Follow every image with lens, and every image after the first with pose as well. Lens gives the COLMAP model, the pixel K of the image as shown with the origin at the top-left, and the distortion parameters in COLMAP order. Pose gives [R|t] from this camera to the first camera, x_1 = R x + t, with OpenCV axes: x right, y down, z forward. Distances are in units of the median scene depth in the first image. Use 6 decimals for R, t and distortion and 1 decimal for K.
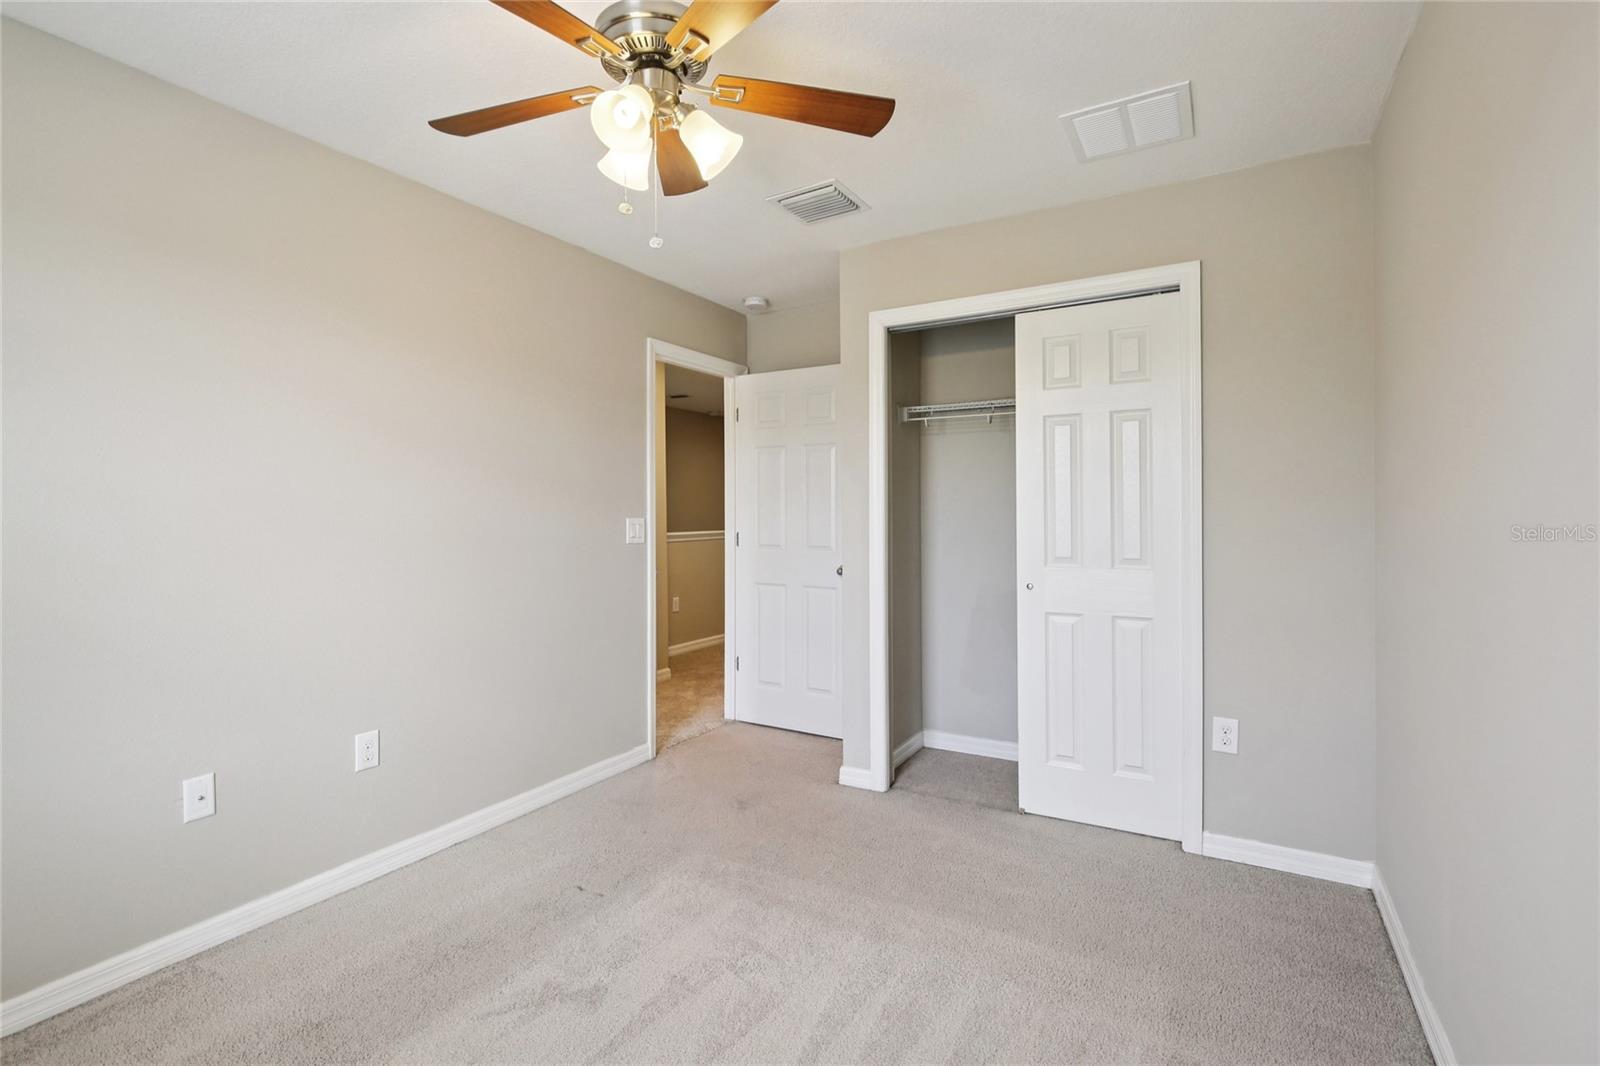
lens RADIAL K [[743.7, 0, 788.1], [0, 743.7, 519.0], [0, 0, 1]] dist [-0.003197, 0.000465]
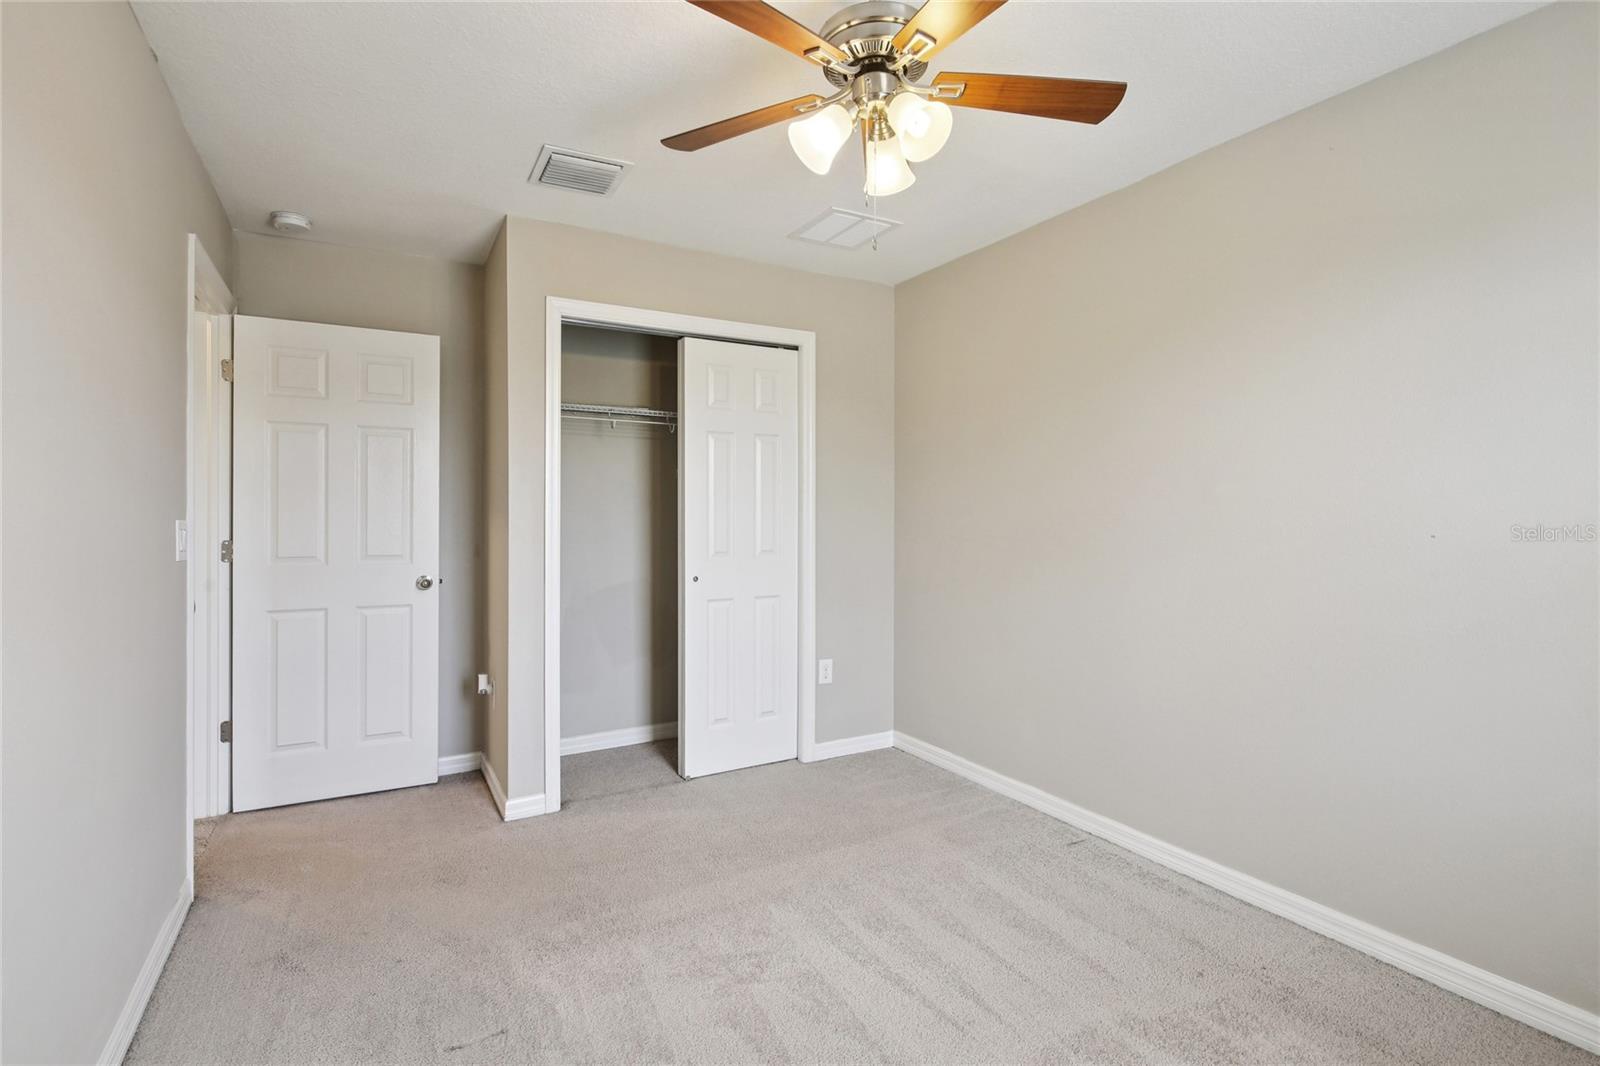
lens RADIAL K [[743.7, 0, 783.4], [0, 743.7, 529.3], [0, 0, 1]] dist [-0.003197, 0.000465]
pose [[0.503305, -0.016878, 0.863944, -0.631193], [0.003207, 0.999839, 0.017664, -0.006348], [-0.864103, -0.006119, 0.503278, 0.330493]]
